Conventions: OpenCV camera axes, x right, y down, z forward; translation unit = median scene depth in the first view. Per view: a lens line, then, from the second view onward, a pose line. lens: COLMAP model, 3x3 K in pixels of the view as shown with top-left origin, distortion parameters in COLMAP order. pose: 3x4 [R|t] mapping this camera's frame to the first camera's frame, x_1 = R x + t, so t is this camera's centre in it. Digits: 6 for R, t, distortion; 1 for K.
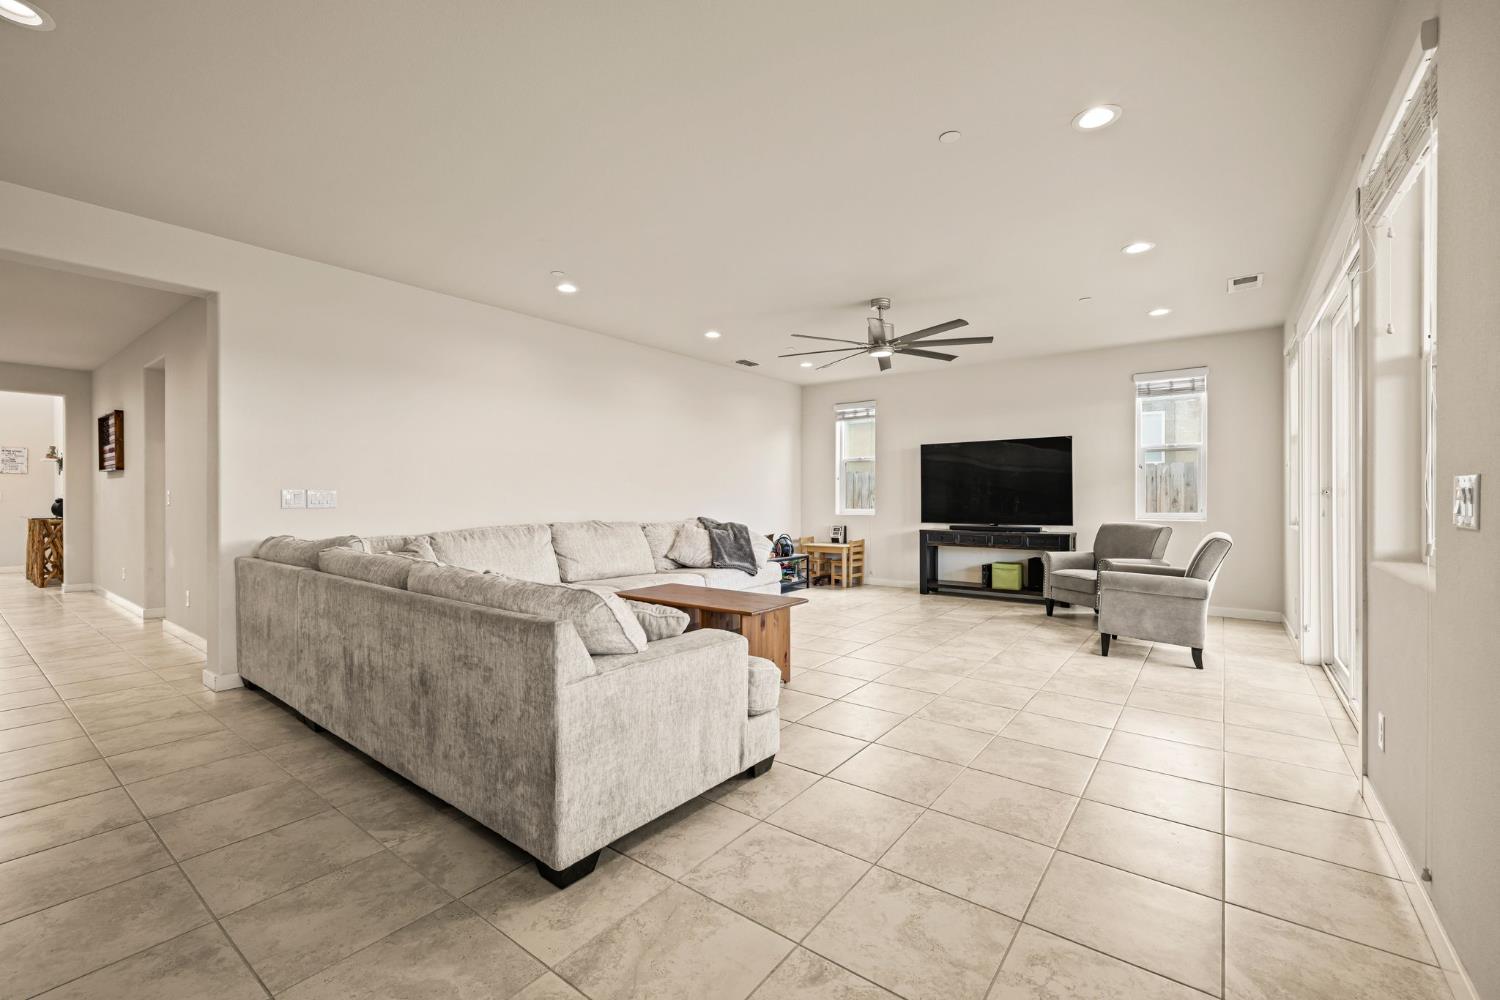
lens RADIAL K [[624.0, 0, 756.4], [0, 624.0, 496.6], [0, 0, 1]] dist [0.000449, -0.001821]
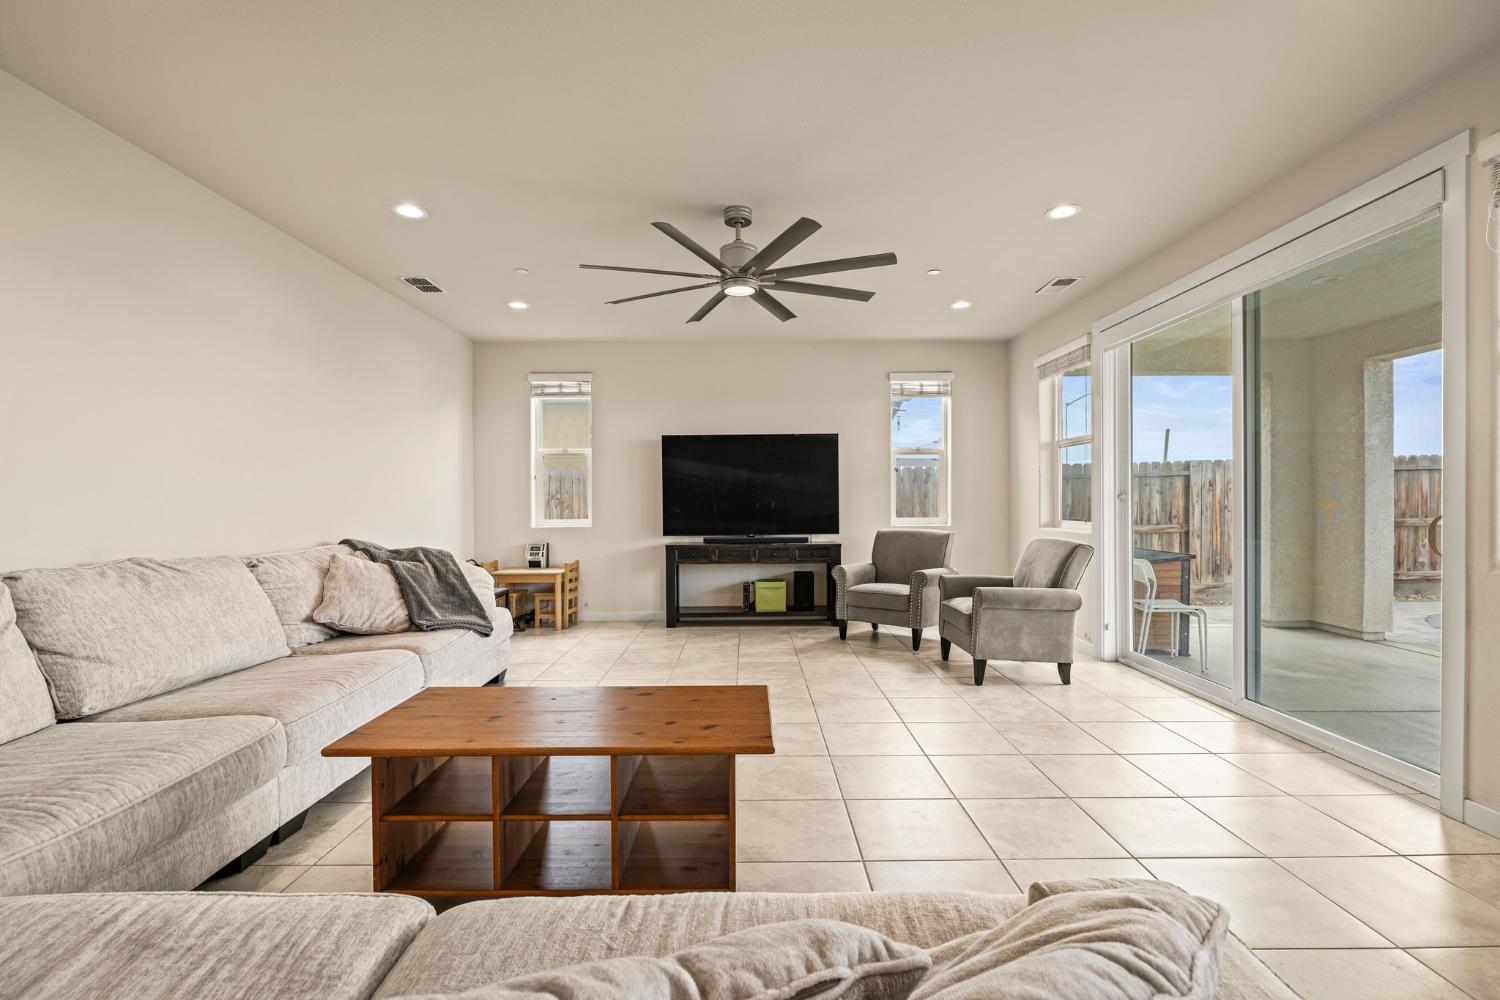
lens RADIAL K [[663.6, 0, 753.7], [0, 663.6, 506.1], [0, 0, 1]] dist [-0.002434, -0.001154]
pose [[0.794793, -0.006739, 0.606844, -0.176035], [0.003318, 0.999972, 0.006759, -0.000286], [-0.606872, -0.003359, 0.794792, 0.327048]]
